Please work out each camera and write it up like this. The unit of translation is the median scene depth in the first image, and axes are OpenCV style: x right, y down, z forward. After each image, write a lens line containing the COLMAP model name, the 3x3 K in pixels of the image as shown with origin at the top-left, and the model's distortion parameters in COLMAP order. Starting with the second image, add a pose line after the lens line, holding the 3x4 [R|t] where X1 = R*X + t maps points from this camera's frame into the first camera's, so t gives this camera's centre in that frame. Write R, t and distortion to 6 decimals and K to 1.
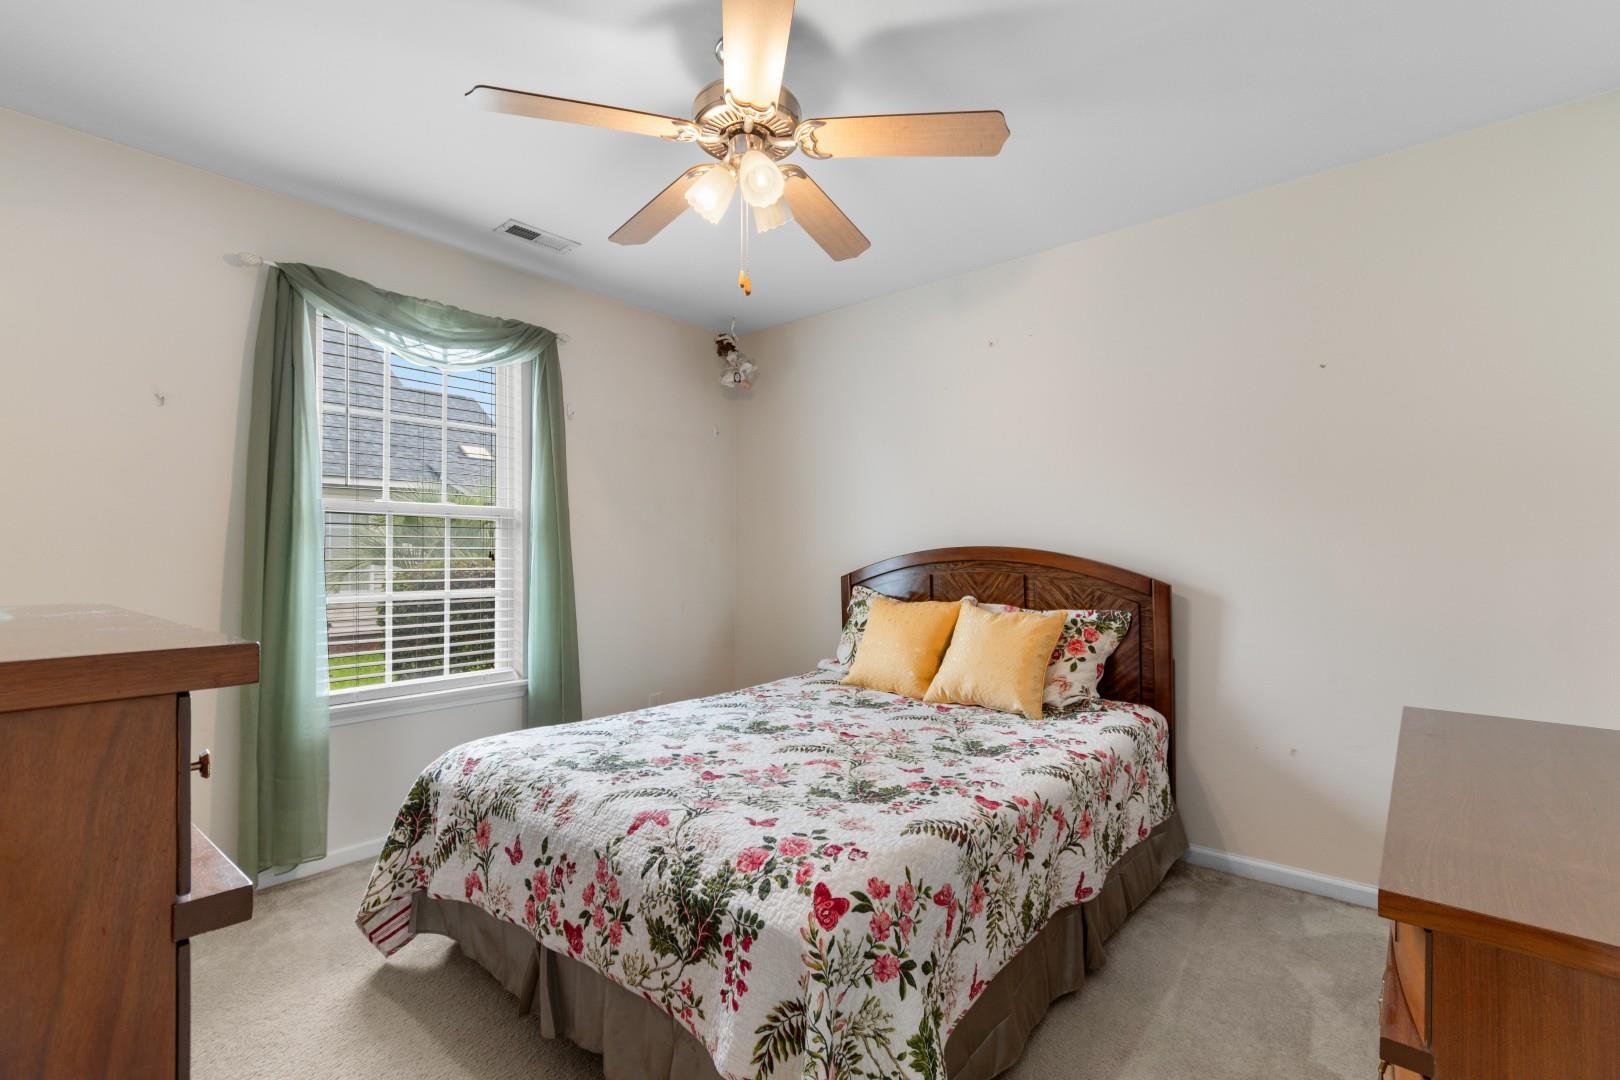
lens RADIAL K [[732.8, 0, 820.0], [0, 732.8, 550.6], [0, 0, 1]] dist [0.001527, -0.000850]
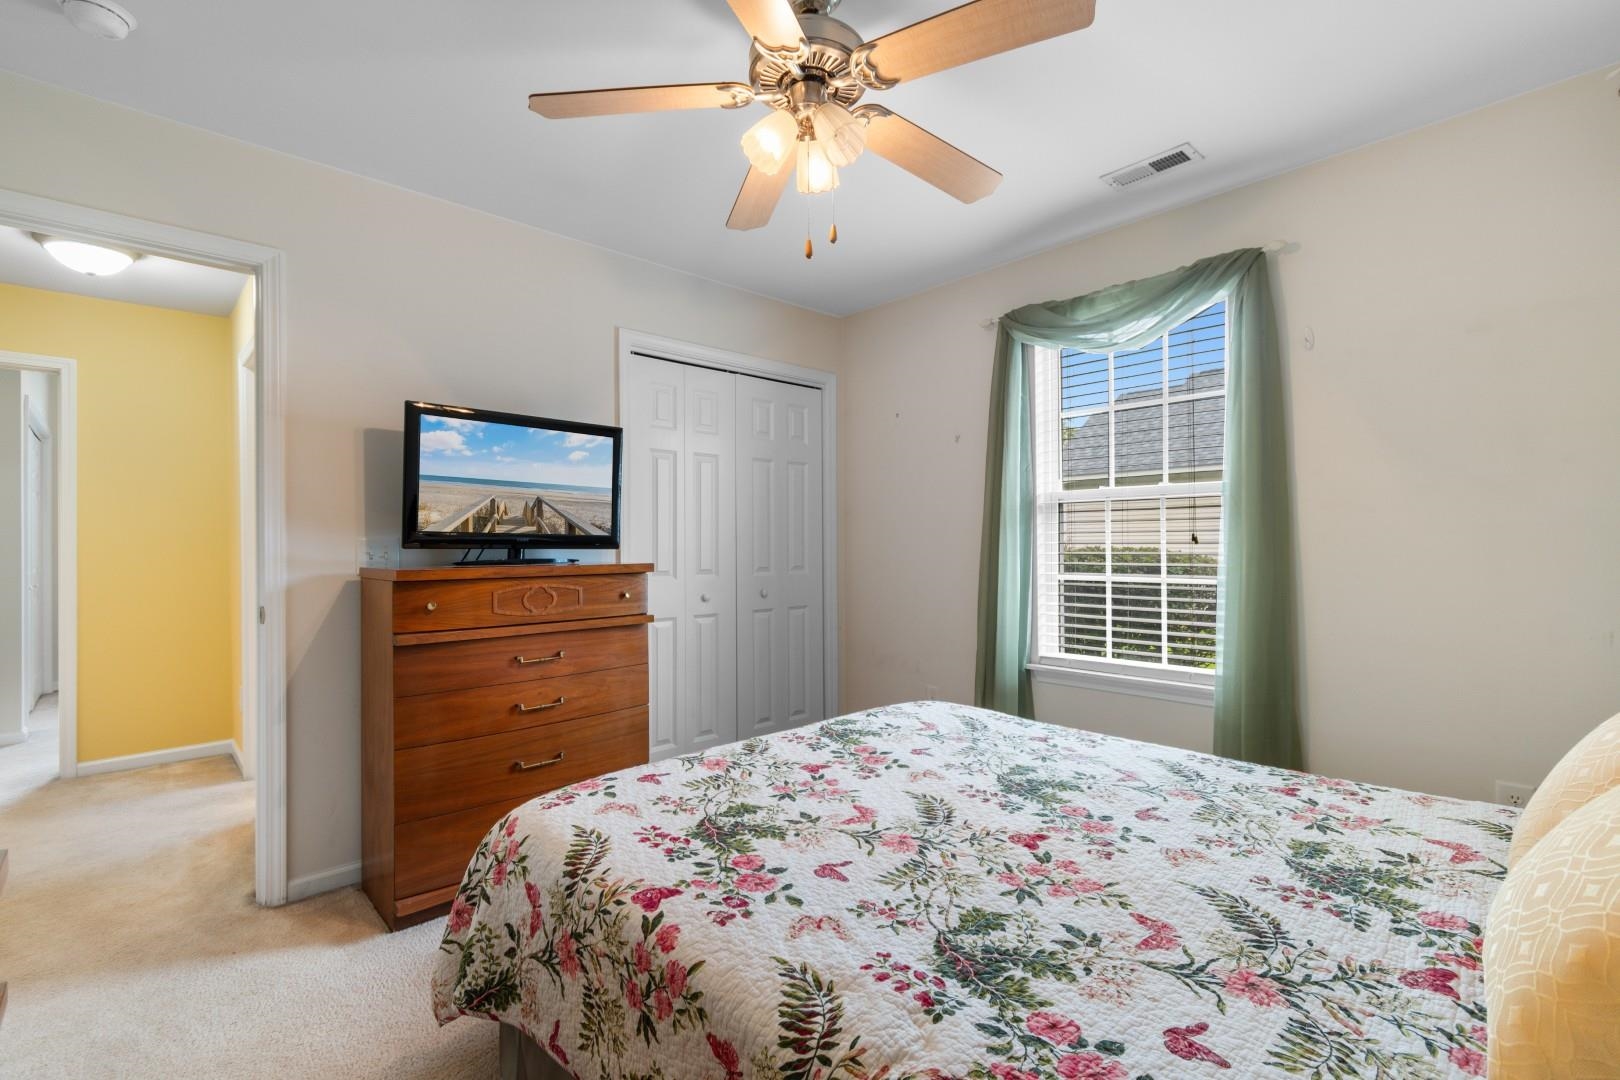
lens RADIAL K [[732.8, 0, 822.5], [0, 732.8, 547.9], [0, 0, 1]] dist [0.001527, -0.000850]
pose [[-0.126219, 0.006412, -0.991982, 0.529539], [0.017272, 0.999842, 0.004265, 0.007779], [0.991852, -0.016595, -0.126310, 0.740465]]
